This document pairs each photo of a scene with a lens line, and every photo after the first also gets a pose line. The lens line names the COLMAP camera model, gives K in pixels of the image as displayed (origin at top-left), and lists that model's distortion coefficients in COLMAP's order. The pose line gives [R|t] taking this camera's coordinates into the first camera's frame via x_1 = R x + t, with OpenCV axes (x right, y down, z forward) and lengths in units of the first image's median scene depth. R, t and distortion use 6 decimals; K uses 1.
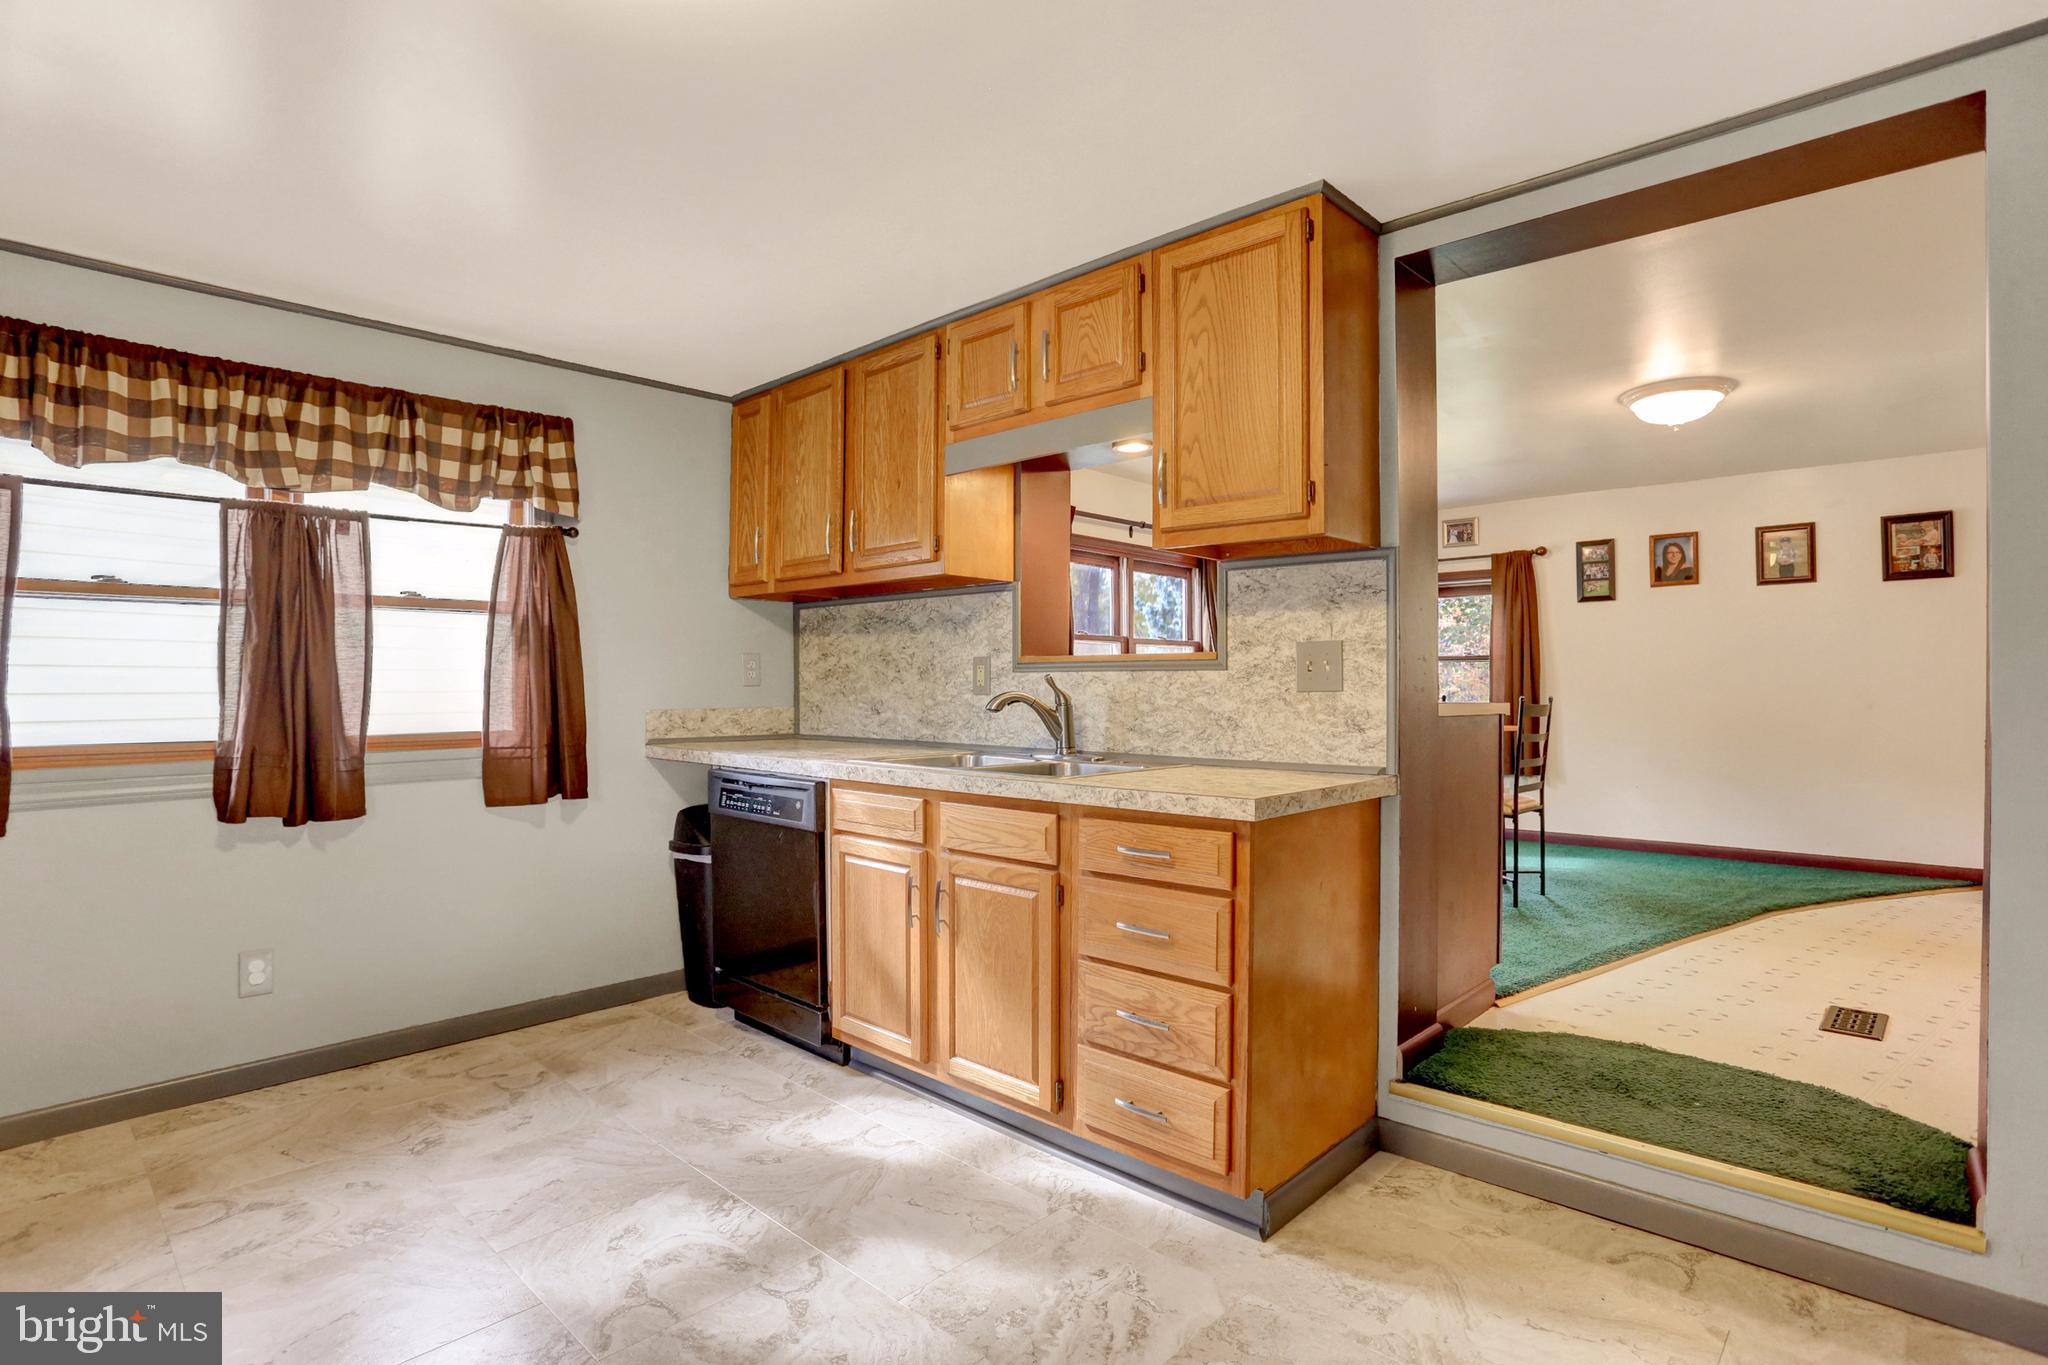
lens RADIAL K [[1021.1, 0, 1003.1], [0, 1021.1, 675.0], [0, 0, 1]] dist [-0.053762, 0.021861]
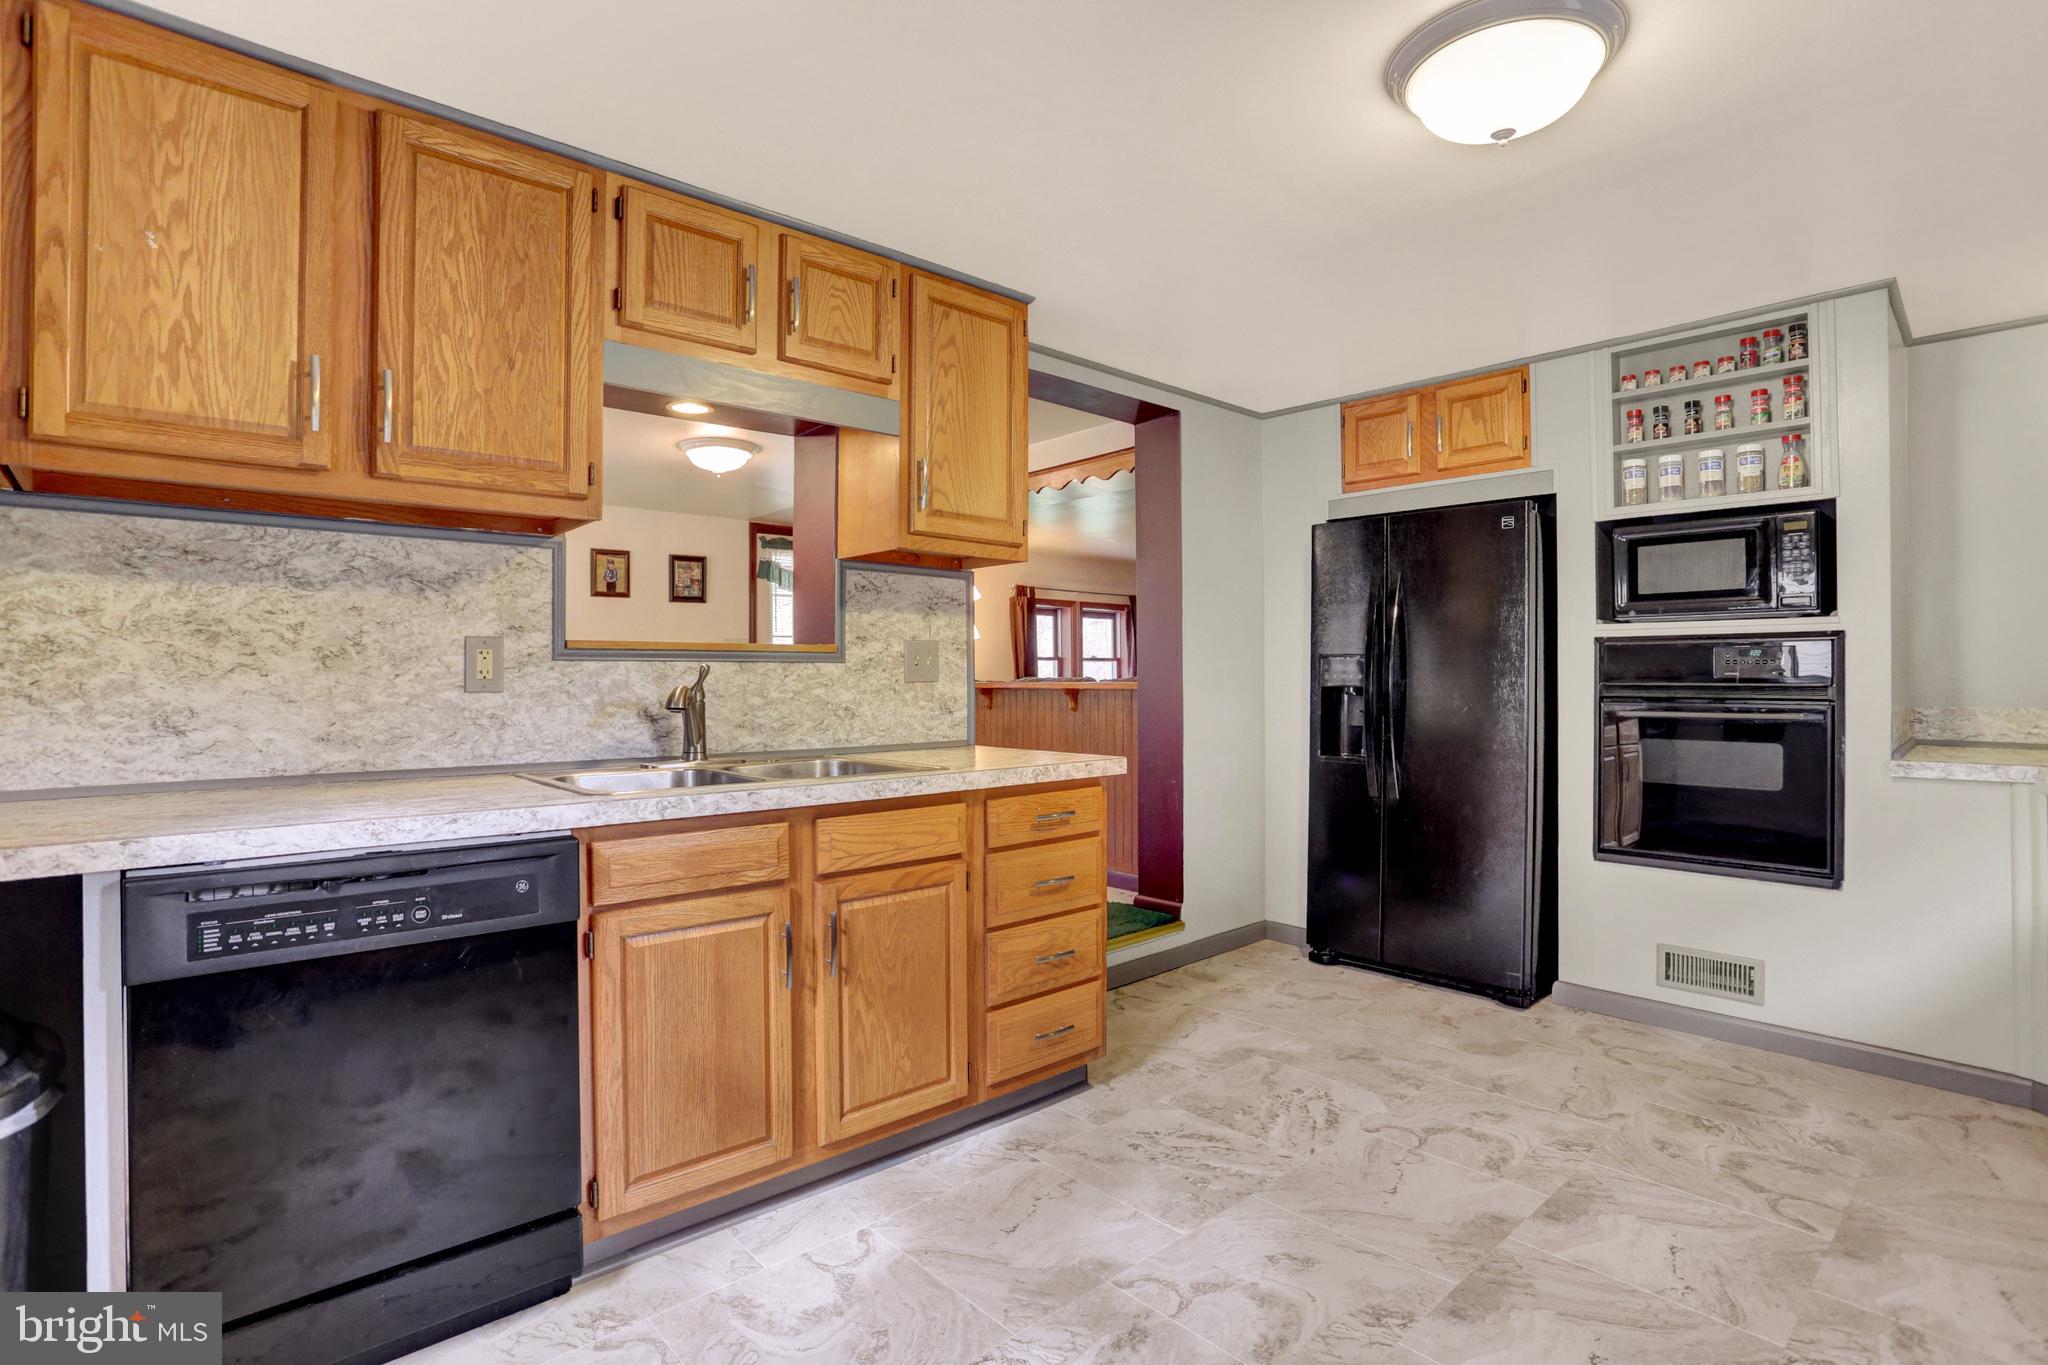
lens RADIAL K [[1021.1, 0, 1008.2], [0, 1021.1, 667.4], [0, 0, 1]] dist [-0.053762, 0.021861]
pose [[0.075852, 0.008063, 0.997087, -0.803297], [-0.006776, 0.999948, -0.007571, 0.006724], [-0.997096, -0.006182, 0.075902, 0.729588]]
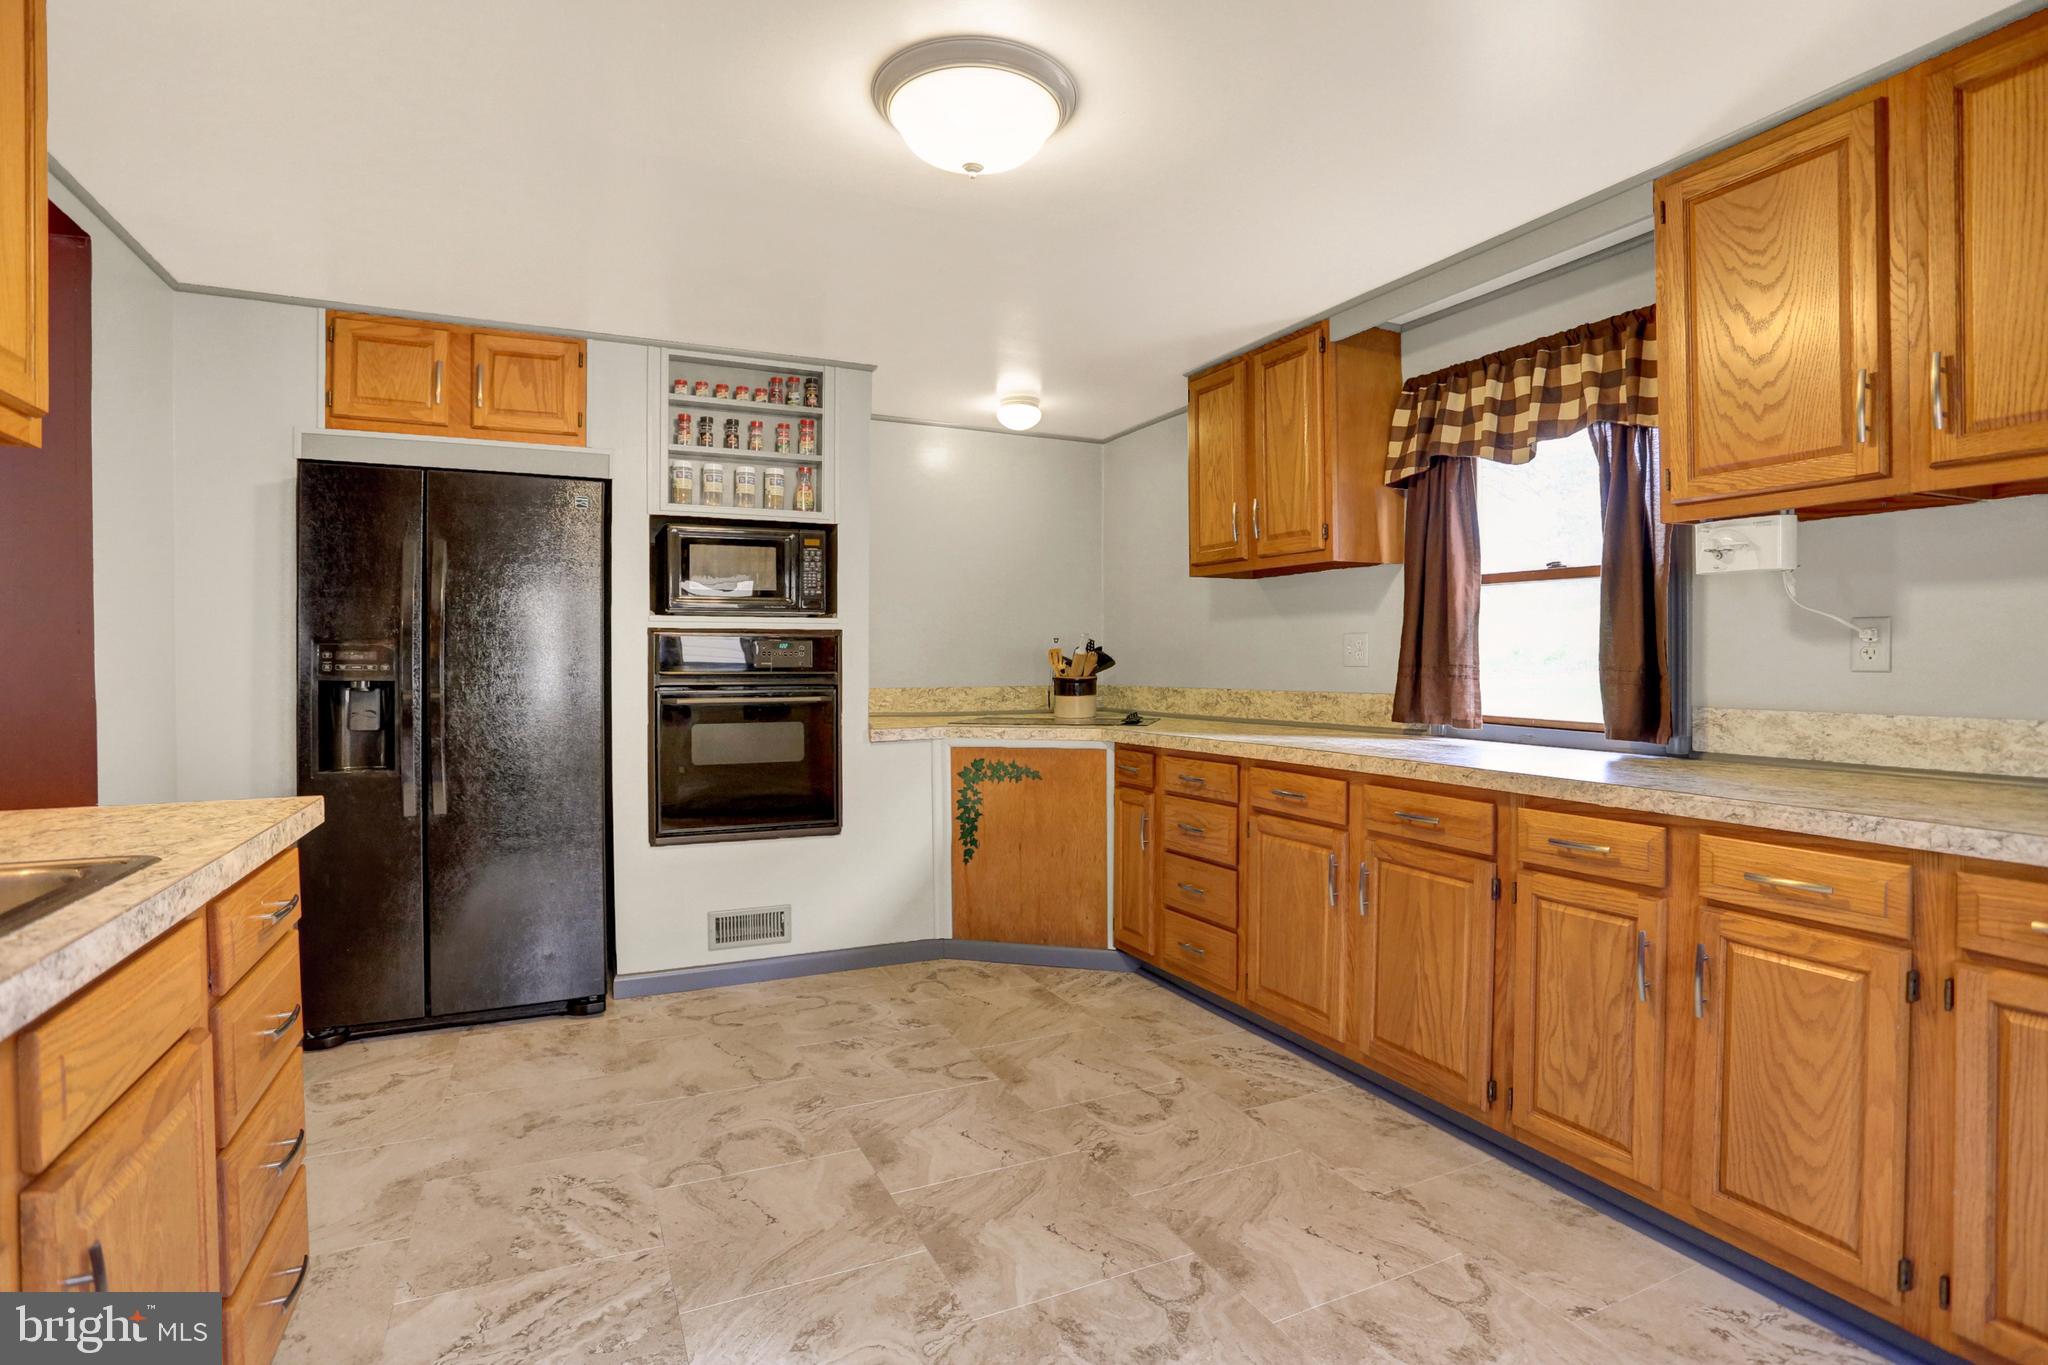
lens RADIAL K [[1021.1, 0, 1035.4], [0, 1021.1, 667.1], [0, 0, 1]] dist [-0.053762, 0.021861]
pose [[-0.935339, 0.001925, 0.353747, -0.437182], [0.001053, 0.999996, -0.002656, 0.008188], [-0.353751, -0.002112, -0.935337, 1.100515]]
